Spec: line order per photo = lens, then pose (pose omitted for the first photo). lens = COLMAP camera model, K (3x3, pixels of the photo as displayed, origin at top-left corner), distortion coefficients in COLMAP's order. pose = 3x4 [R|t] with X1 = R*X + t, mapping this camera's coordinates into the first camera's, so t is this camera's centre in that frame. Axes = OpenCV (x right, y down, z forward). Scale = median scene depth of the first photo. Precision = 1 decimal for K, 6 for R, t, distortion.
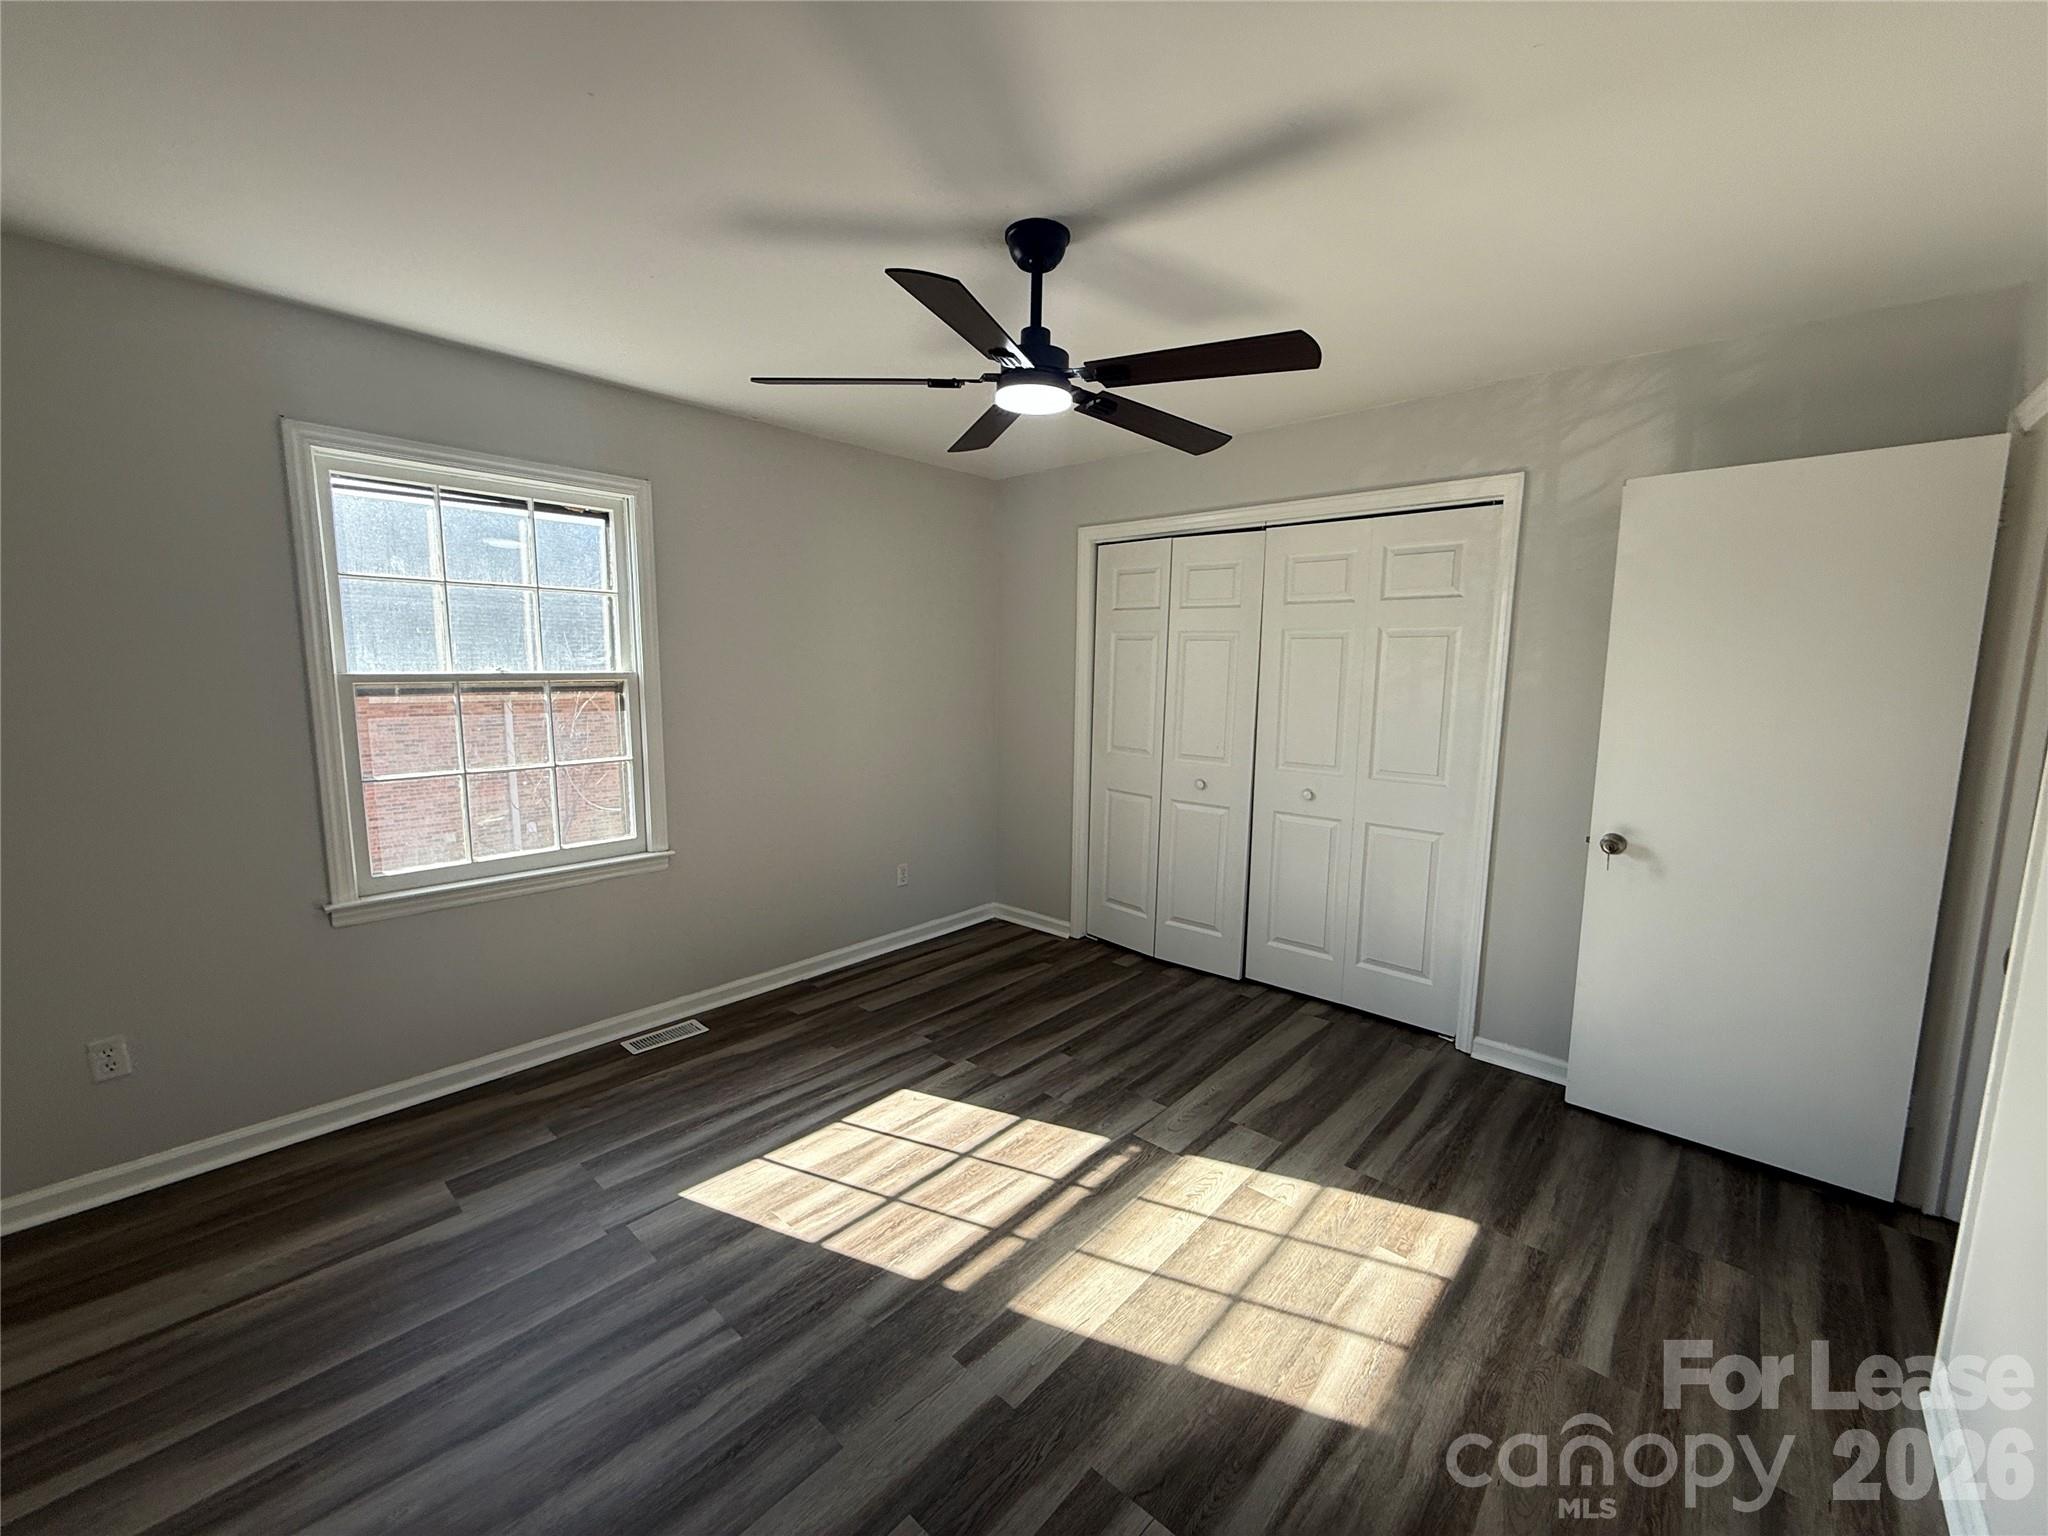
lens RADIAL K [[815.1, 0, 1030.1], [0, 815.1, 766.9], [0, 0, 1]] dist [-0.001083, 0.000450]
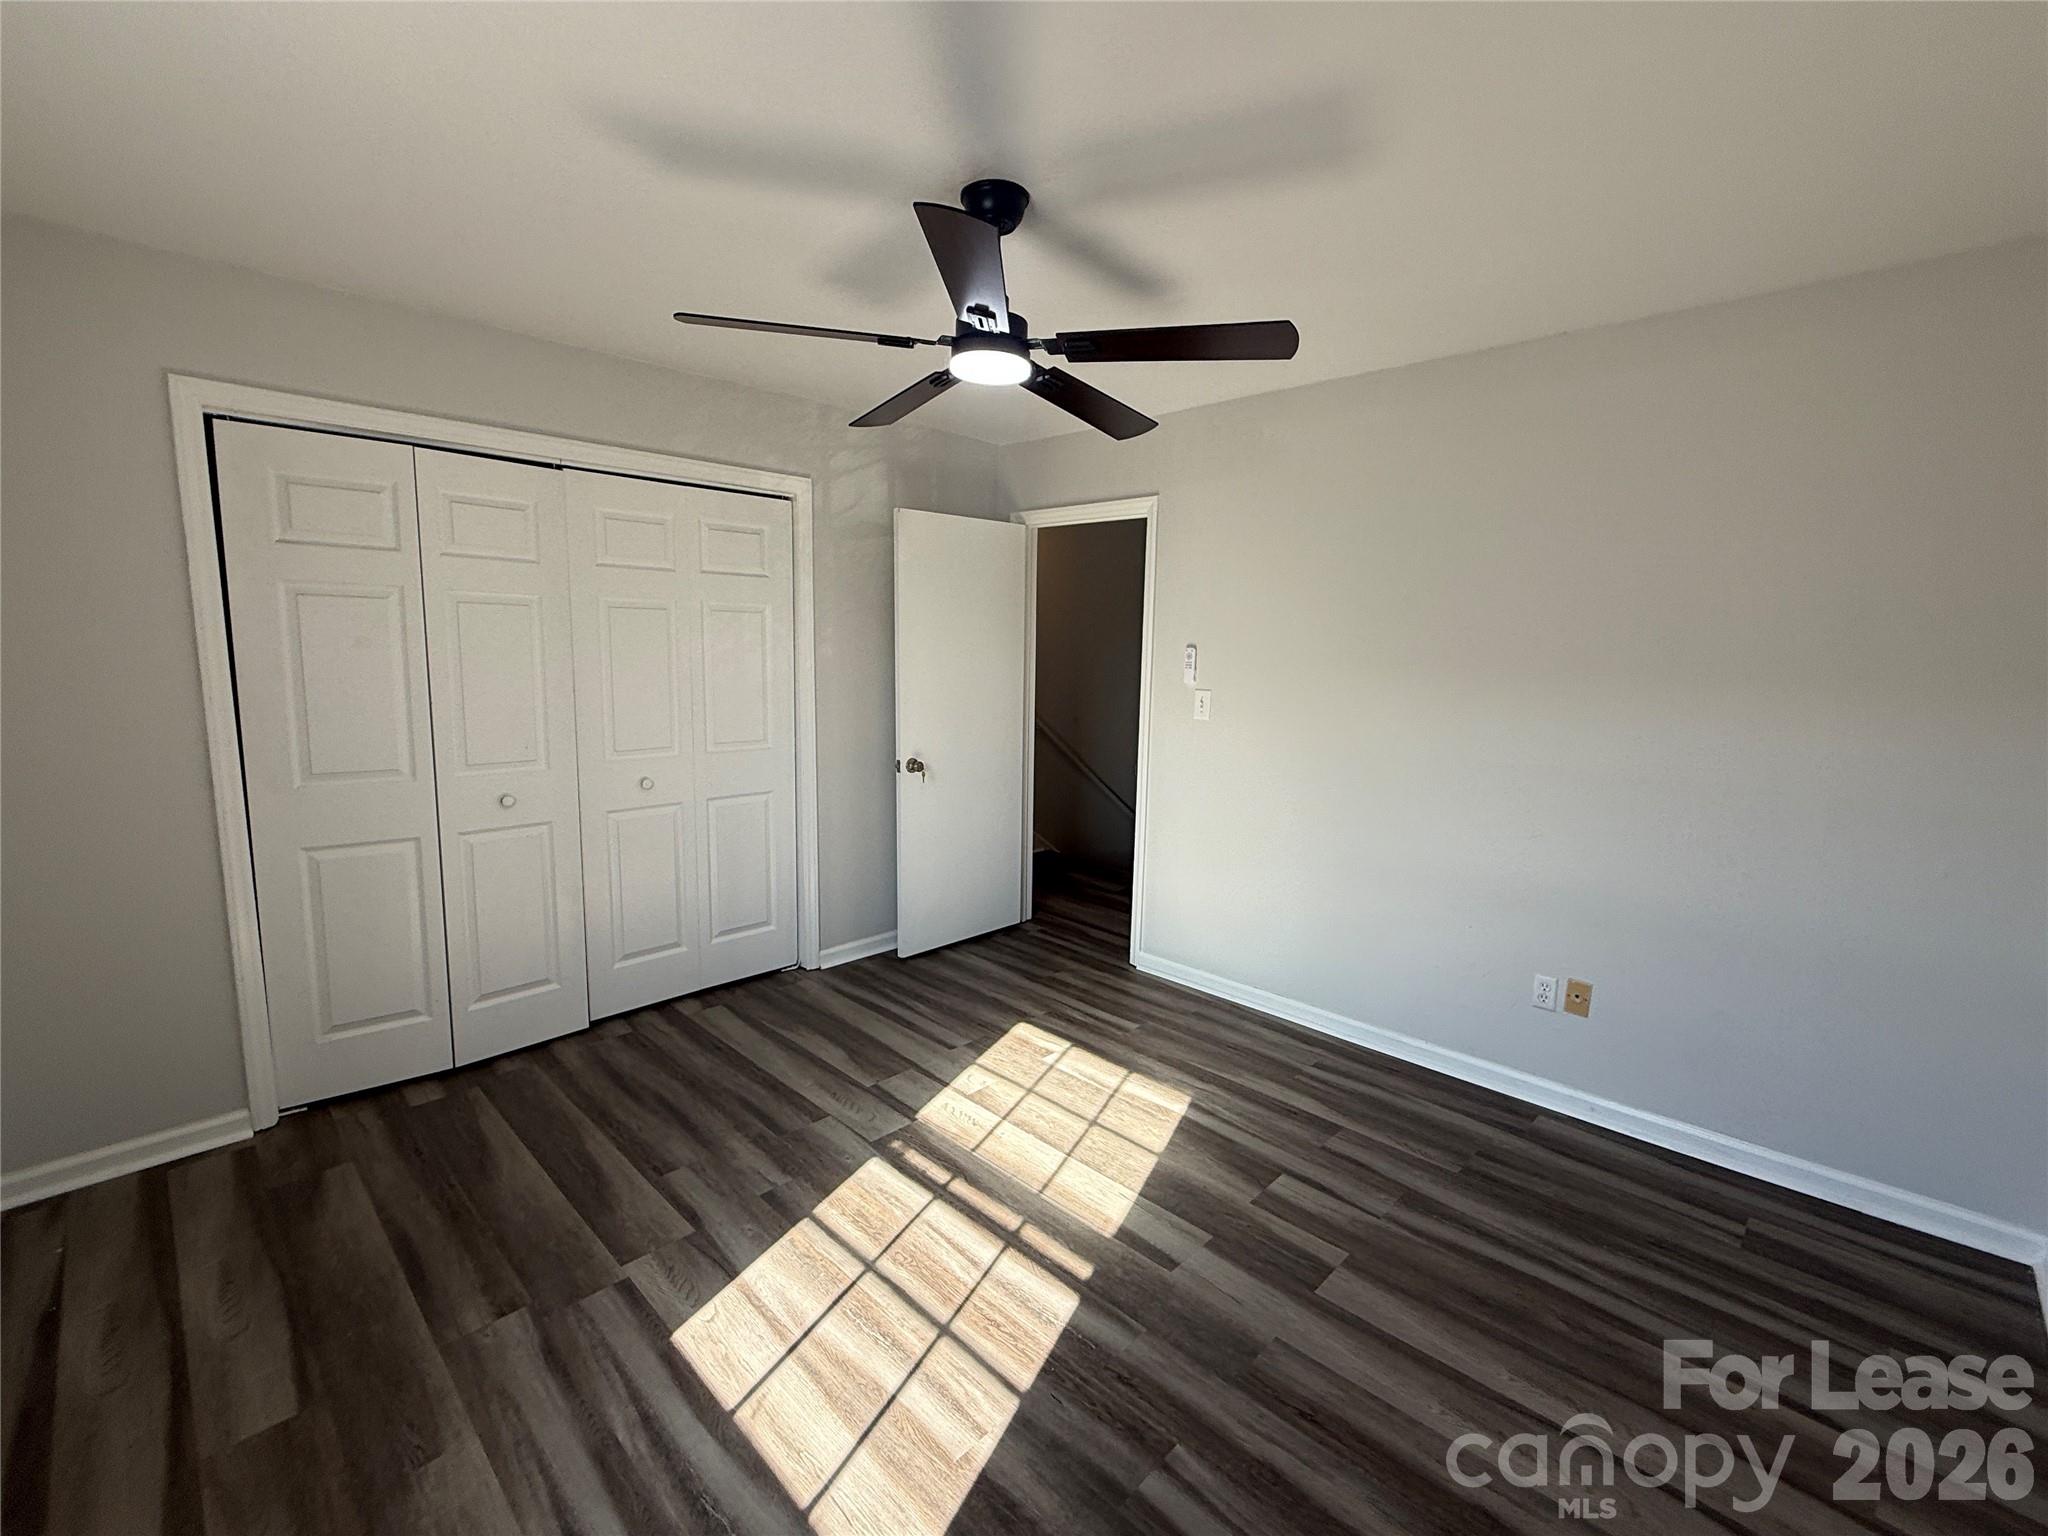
lens RADIAL K [[887.0, 0, 1024.2], [0, 887.0, 768.1], [0, 0, 1]] dist [0.003635, -0.000348]
pose [[0.048926, -0.150067, 0.987464, -0.799905], [0.112467, 0.983189, 0.143845, -0.101241], [-0.992450, 0.104020, 0.064981, 0.697467]]
